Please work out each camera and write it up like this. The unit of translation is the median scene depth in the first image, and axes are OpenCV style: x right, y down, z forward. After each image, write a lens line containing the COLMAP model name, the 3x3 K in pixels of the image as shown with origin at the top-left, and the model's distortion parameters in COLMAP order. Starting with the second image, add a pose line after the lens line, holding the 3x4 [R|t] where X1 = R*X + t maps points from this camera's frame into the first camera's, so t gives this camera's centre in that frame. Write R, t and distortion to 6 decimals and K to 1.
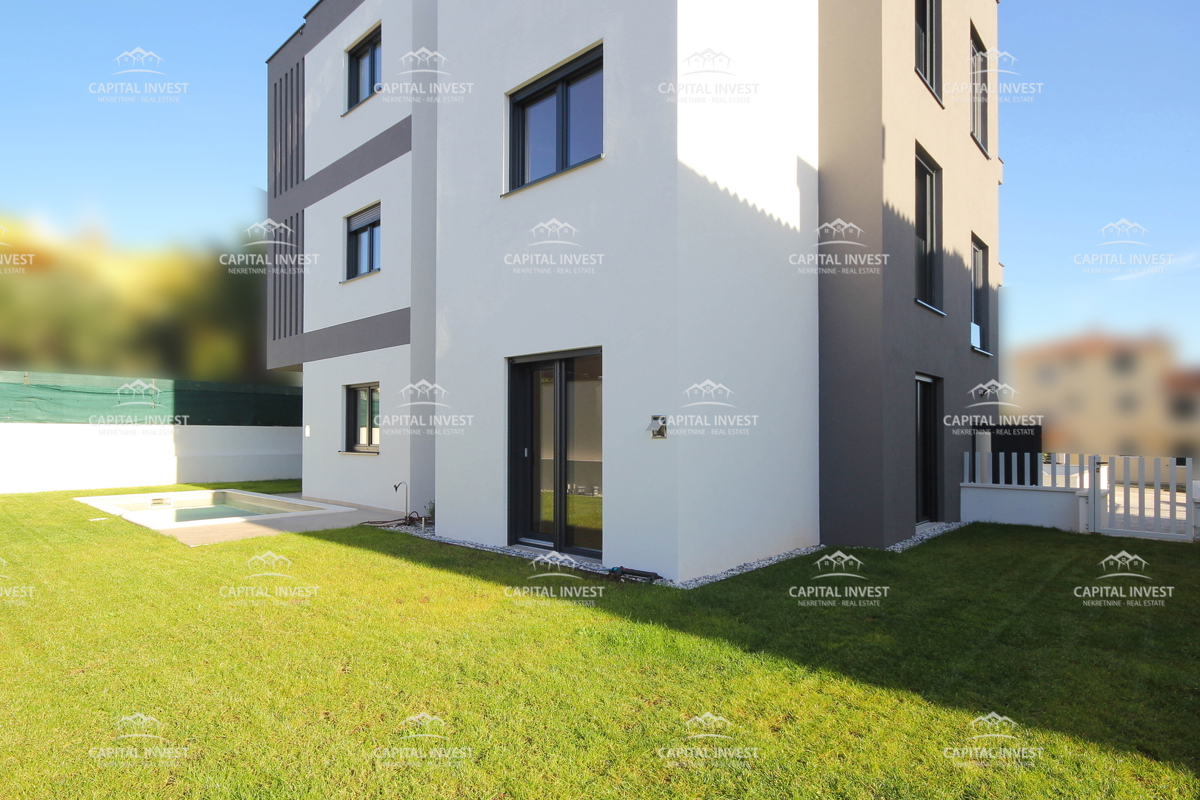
lens RADIAL K [[613.7, 0, 600.0], [0, 613.7, 400.0], [0, 0, 1]] dist [-0.000409, 0.000271]
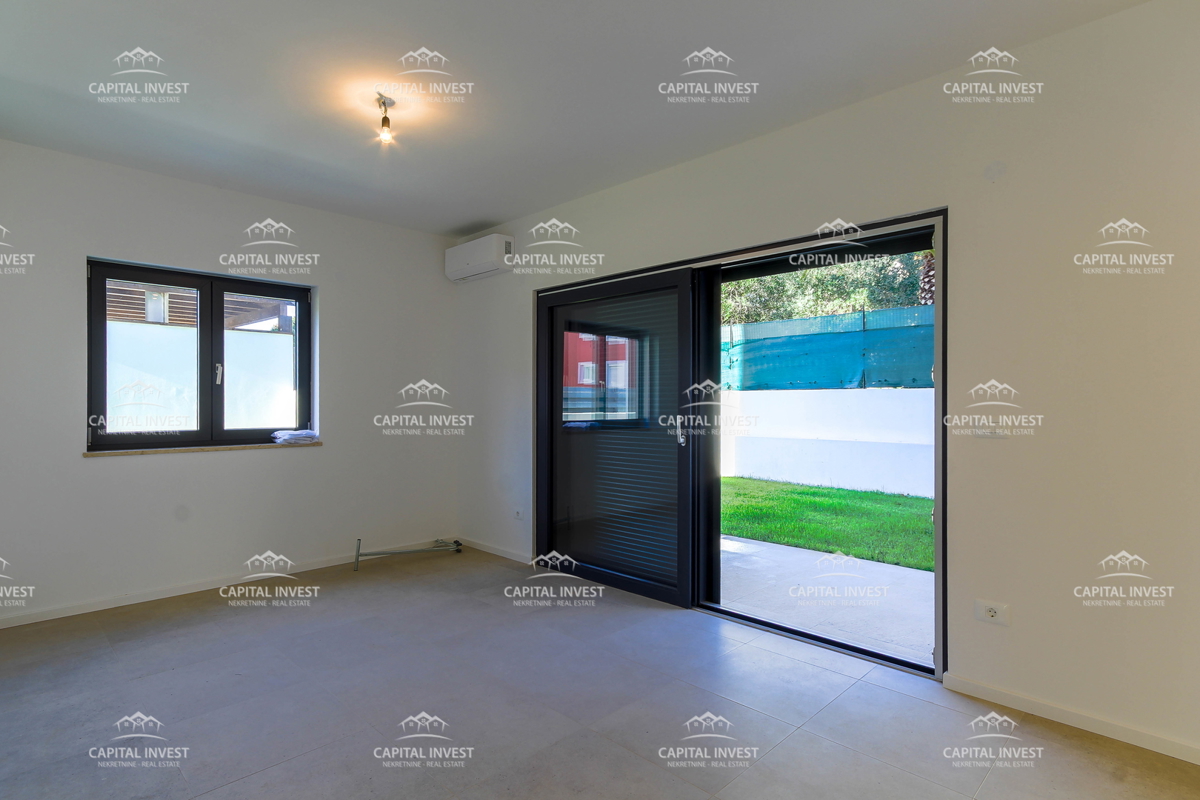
lens RADIAL K [[613.7, 0, 600.0], [0, 613.7, 400.0], [0, 0, 1]] dist [-0.000409, 0.000271]
pose [[0.999999, -0.000481, 0.001138, 0.464502], [0.000481, 1.000000, -0.000098, 0.000097], [-0.001138, 0.000099, 0.999999, 0.000100]]
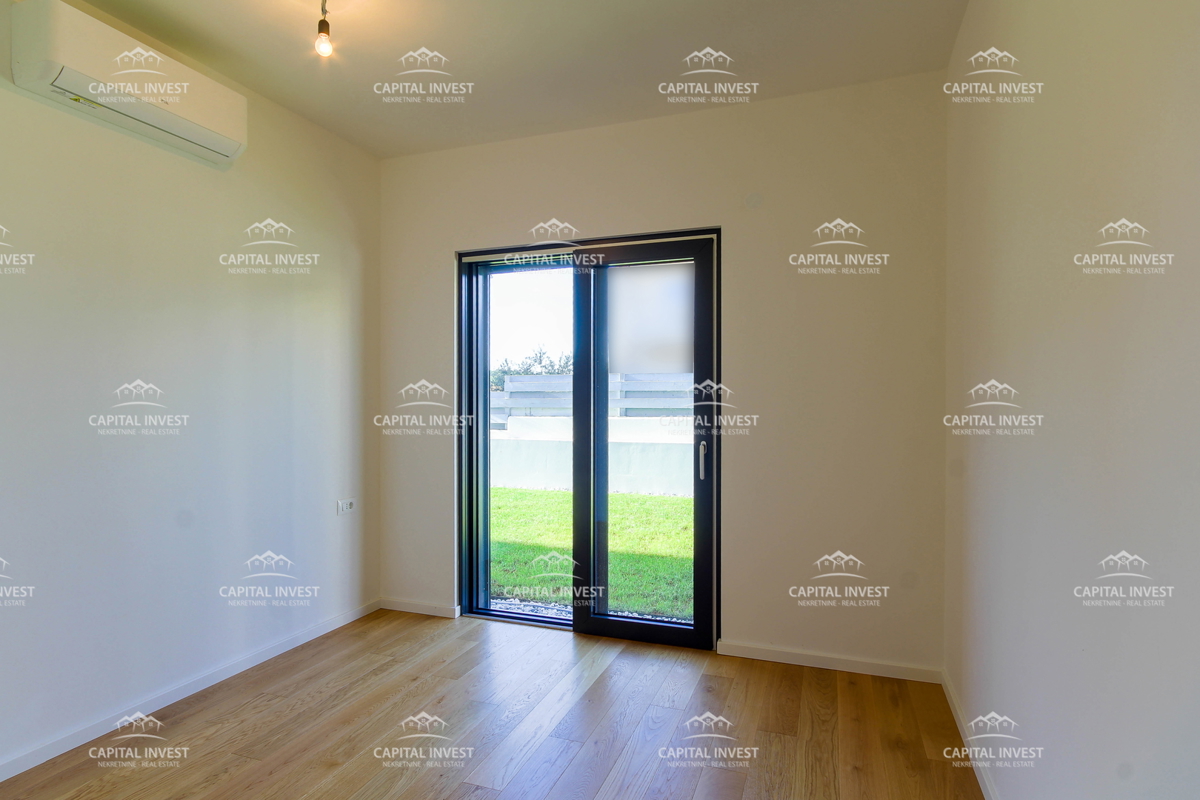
lens RADIAL K [[613.6, 0, 600.0], [0, 613.6, 400.0], [0, 0, 1]] dist [0.000746, 0.000233]
pose [[1.000000, -0.000315, 0.000403, 0.619731], [0.000315, 1.000000, -0.000268, 0.000240], [-0.000403, 0.000268, 1.000000, -0.000147]]
